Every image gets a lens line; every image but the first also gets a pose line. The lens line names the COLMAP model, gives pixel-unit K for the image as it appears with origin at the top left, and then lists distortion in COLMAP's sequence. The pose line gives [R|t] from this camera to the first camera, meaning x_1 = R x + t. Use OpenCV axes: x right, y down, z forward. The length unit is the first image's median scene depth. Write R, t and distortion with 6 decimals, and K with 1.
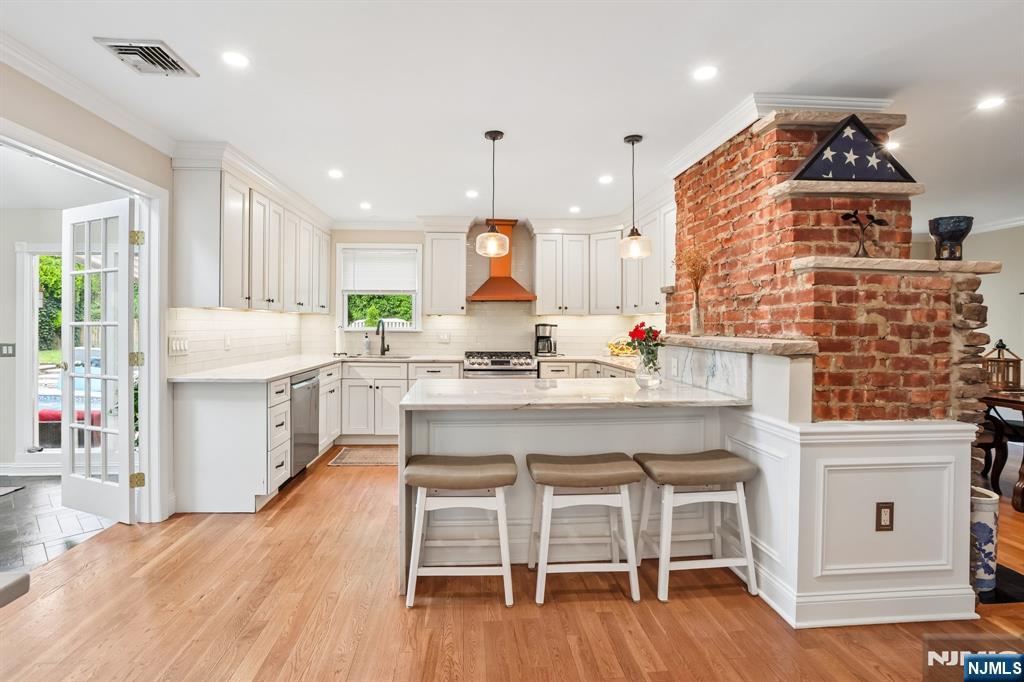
lens RADIAL K [[463.8, 0, 505.5], [0, 463.8, 322.6], [0, 0, 1]] dist [-0.020175, 0.000092]
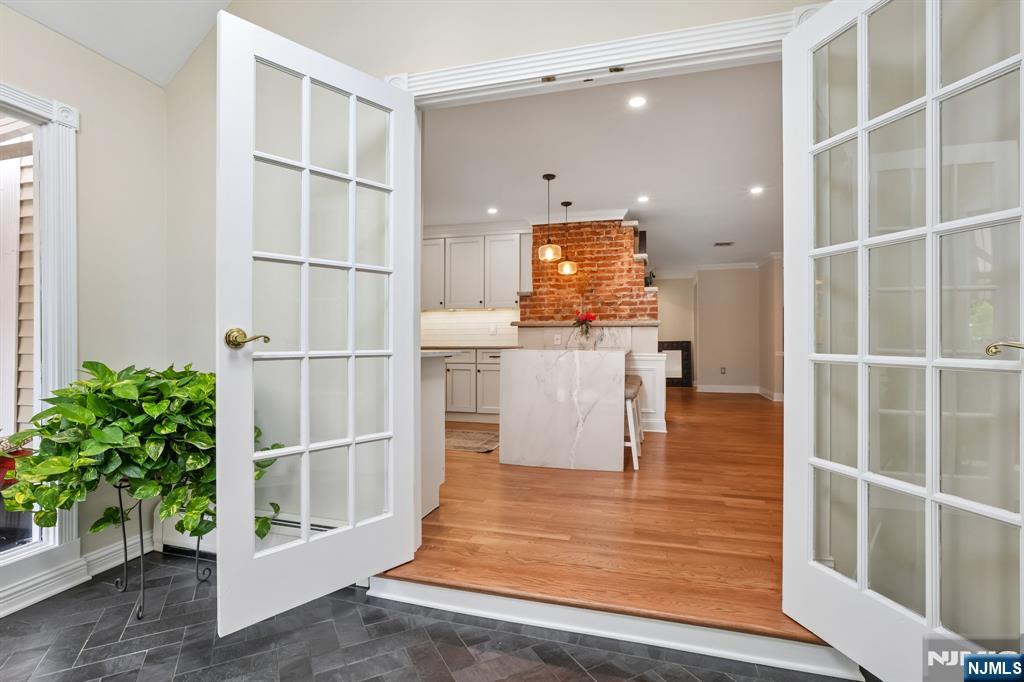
lens RADIAL K [[463.8, 0, 514.7], [0, 463.8, 342.9], [0, 0, 1]] dist [-0.020175, 0.000092]
pose [[0.340838, -0.001059, 0.940122, -1.644233], [-0.005288, 0.999981, 0.003043, 0.131343], [-0.940107, -0.006008, 0.340826, 0.719921]]
